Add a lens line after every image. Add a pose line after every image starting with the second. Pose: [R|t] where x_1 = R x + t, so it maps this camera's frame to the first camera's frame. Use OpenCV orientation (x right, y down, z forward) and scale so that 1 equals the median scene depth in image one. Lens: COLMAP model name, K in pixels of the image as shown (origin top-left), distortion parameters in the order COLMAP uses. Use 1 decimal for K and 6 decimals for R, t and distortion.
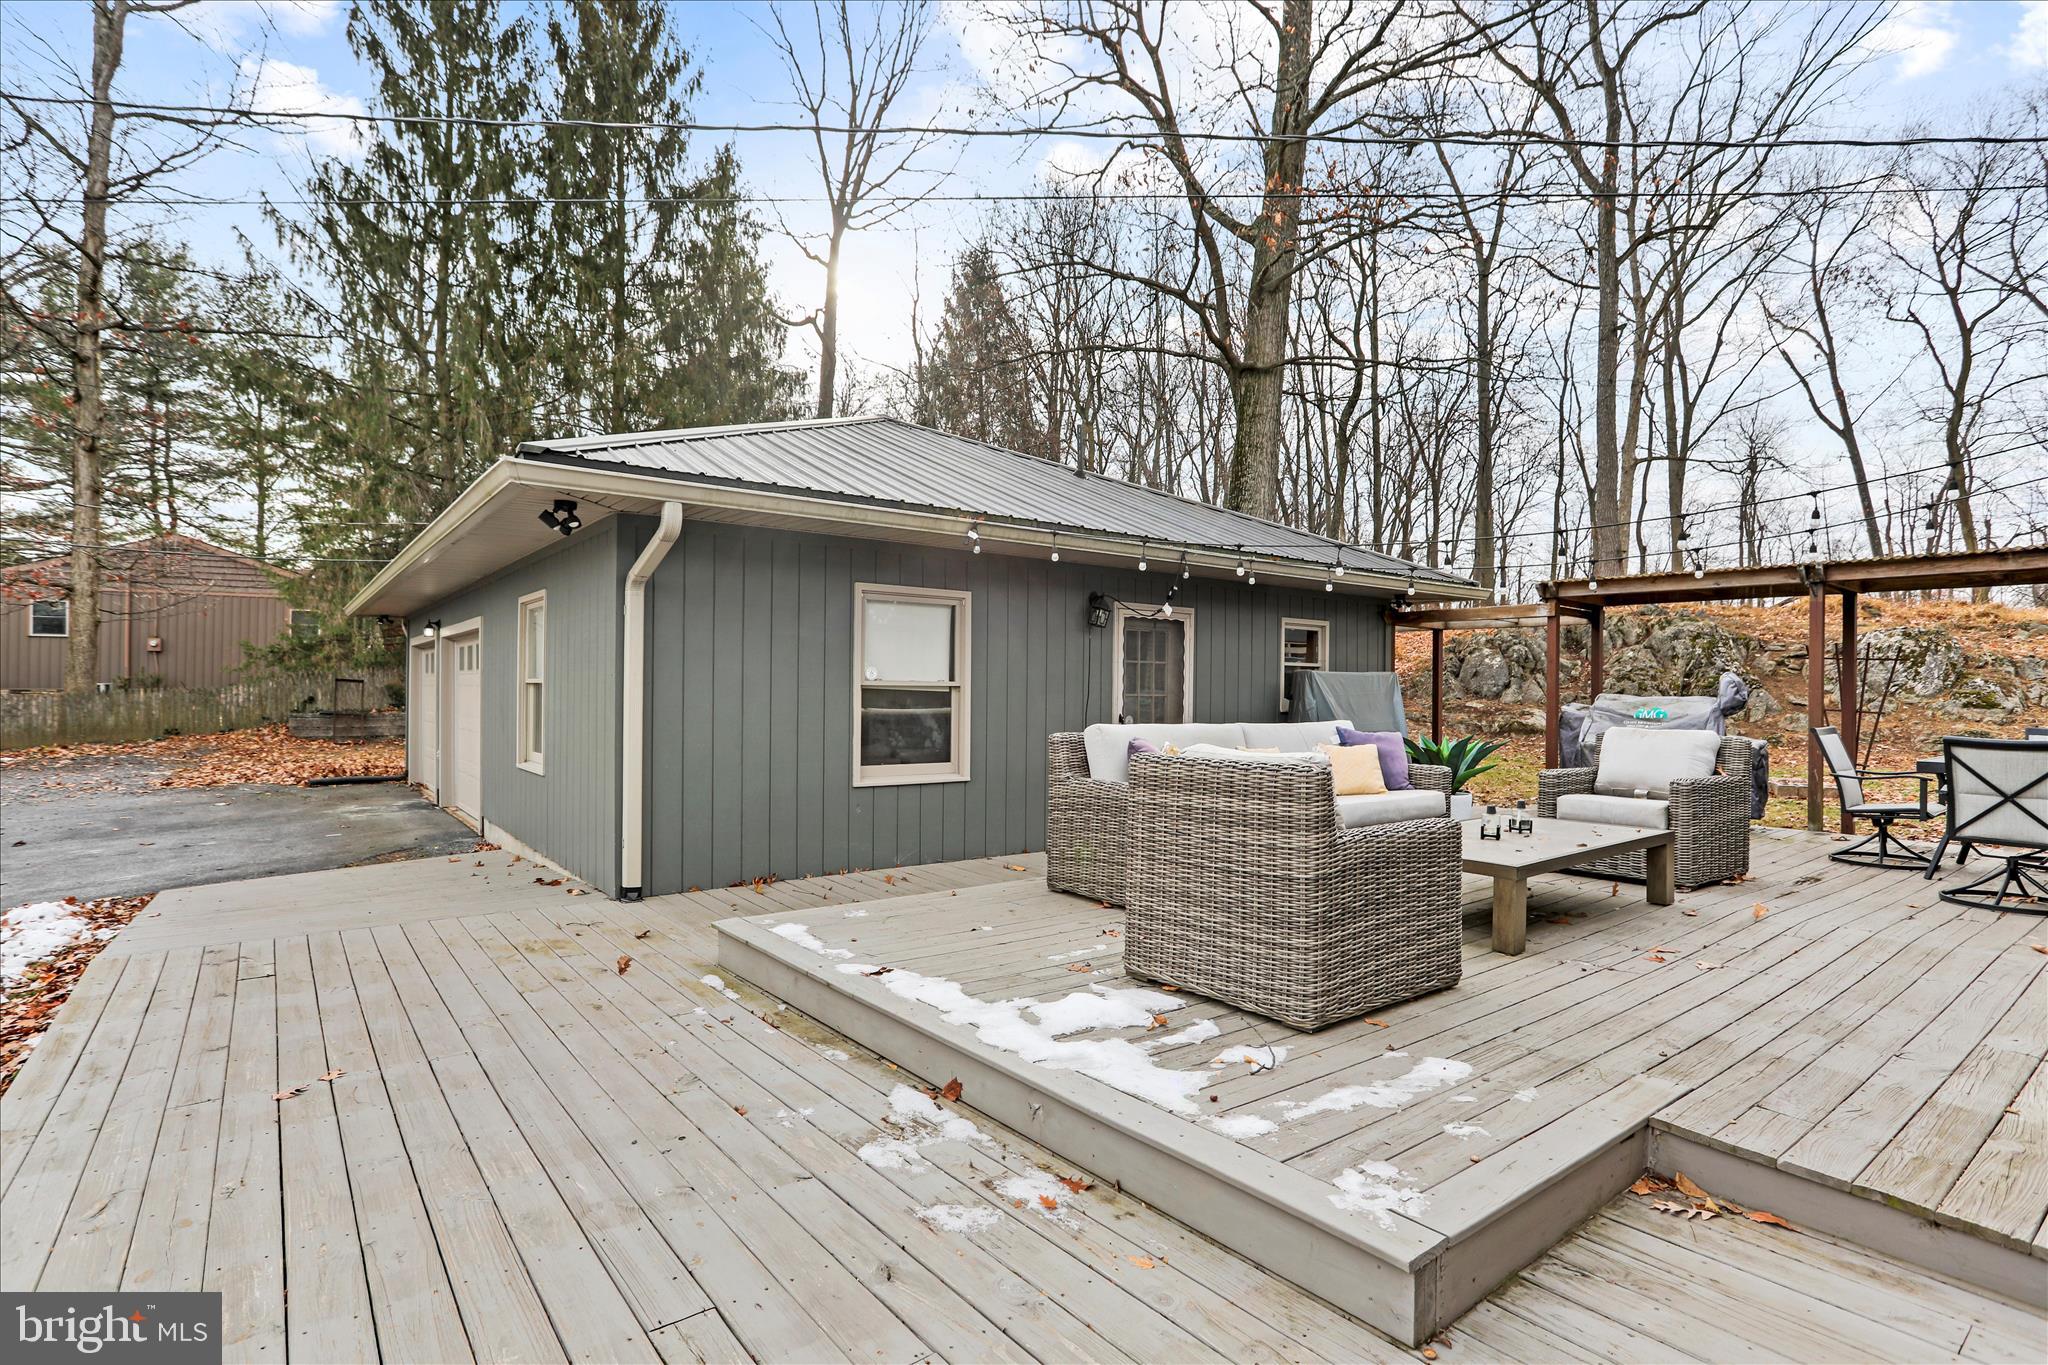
lens RADIAL K [[987.8, 0, 1020.0], [0, 987.8, 682.7], [0, 0, 1]] dist [-0.002853, 0.002139]
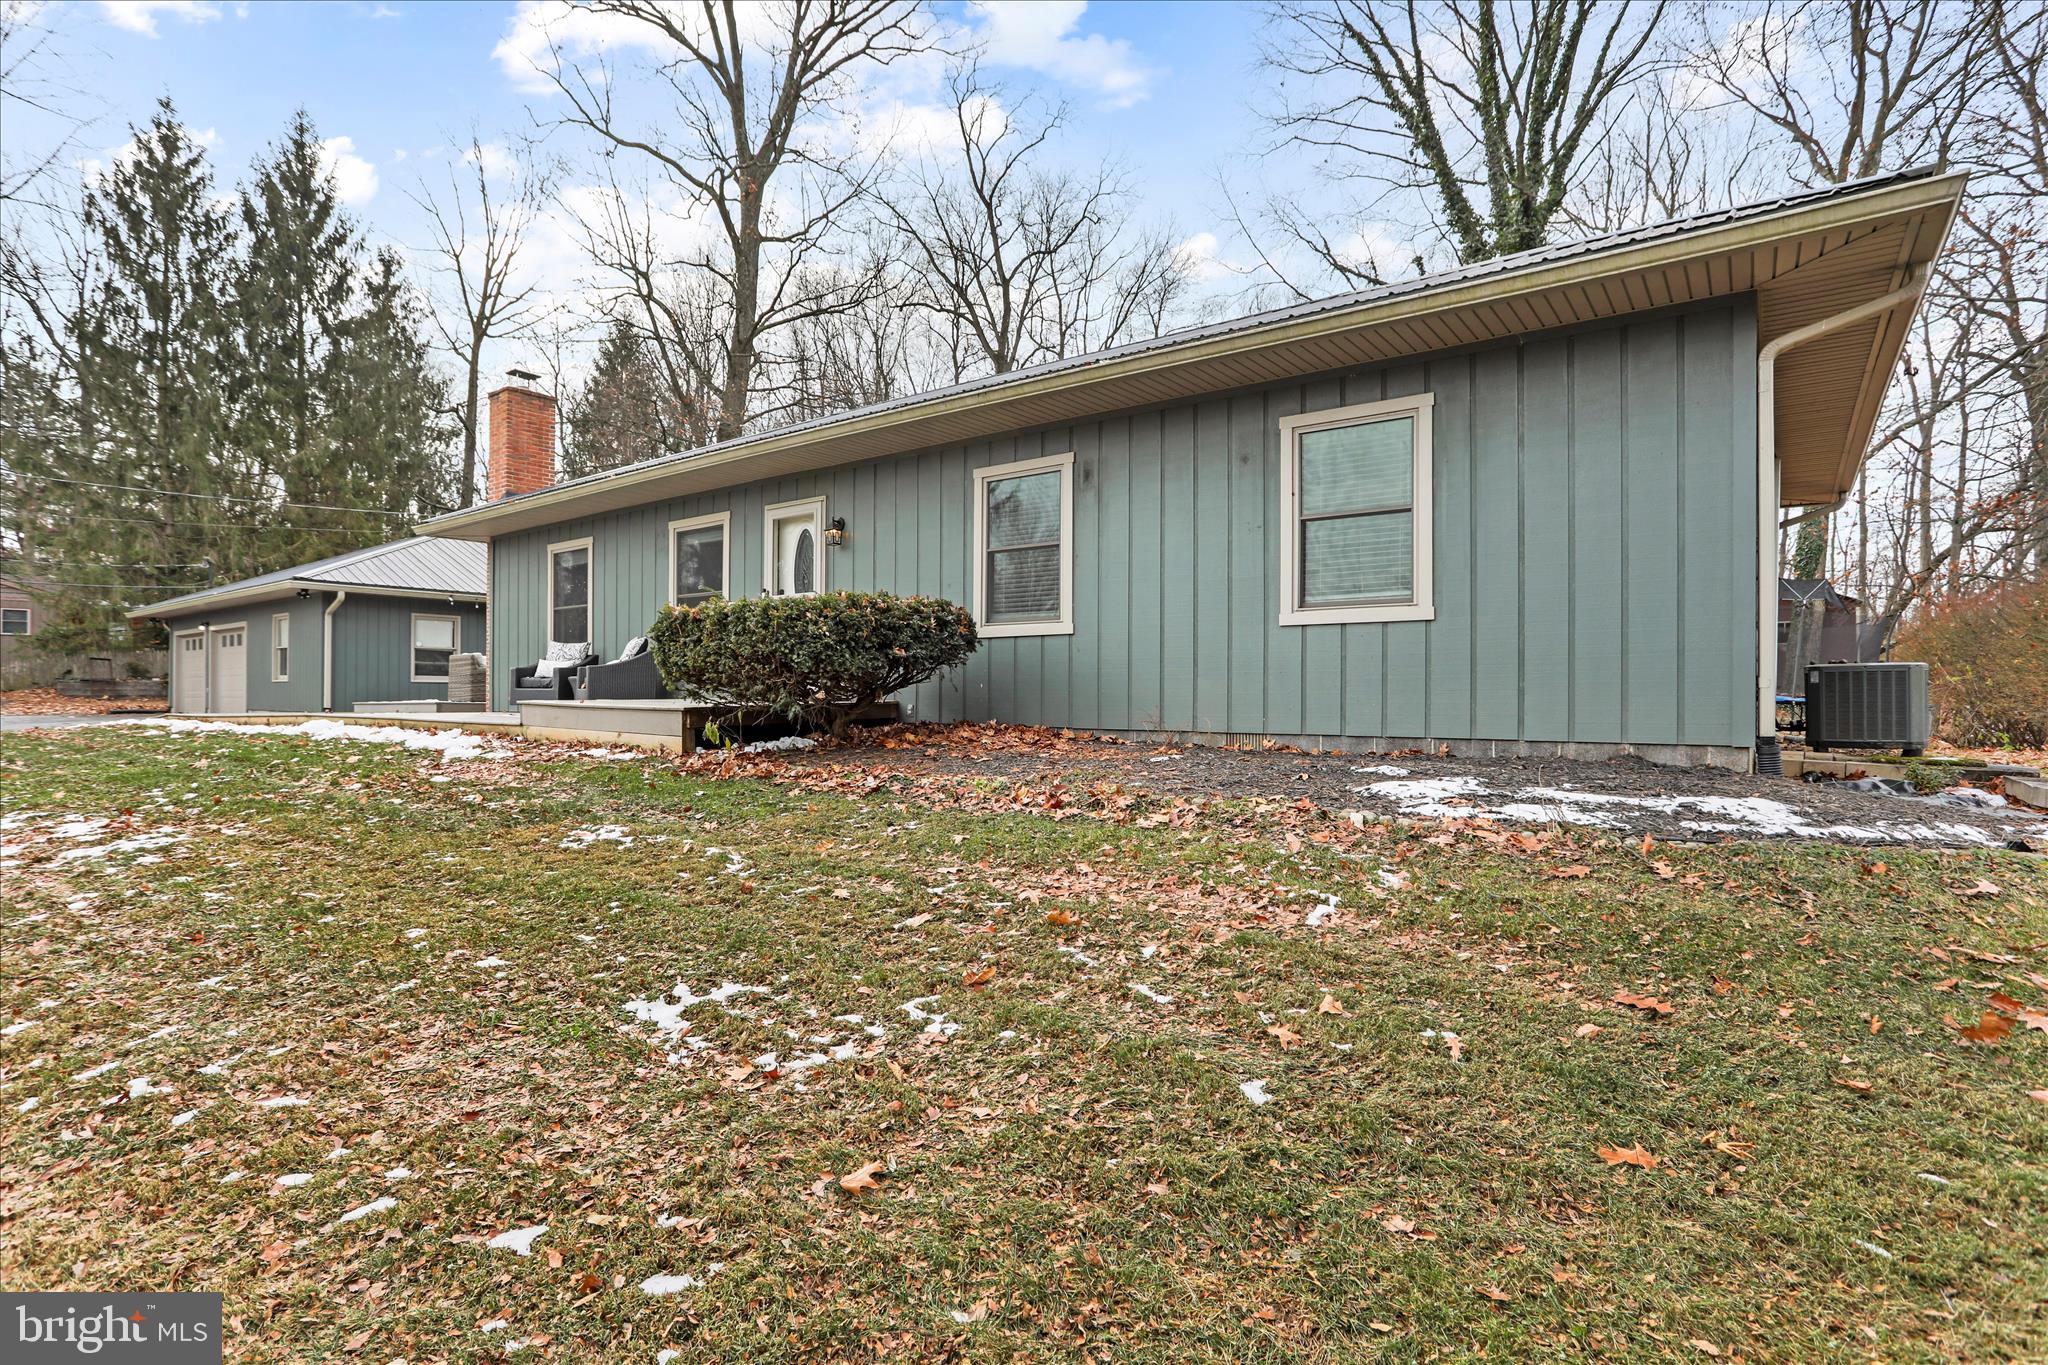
lens RADIAL K [[987.8, 0, 1014.0], [0, 987.8, 687.7], [0, 0, 1]] dist [-0.002853, 0.002139]
pose [[0.967145, -0.004965, 0.254177, 0.230096], [0.004006, 0.999983, 0.004291, 0.032407], [-0.254194, -0.003131, 0.967148, -0.647438]]
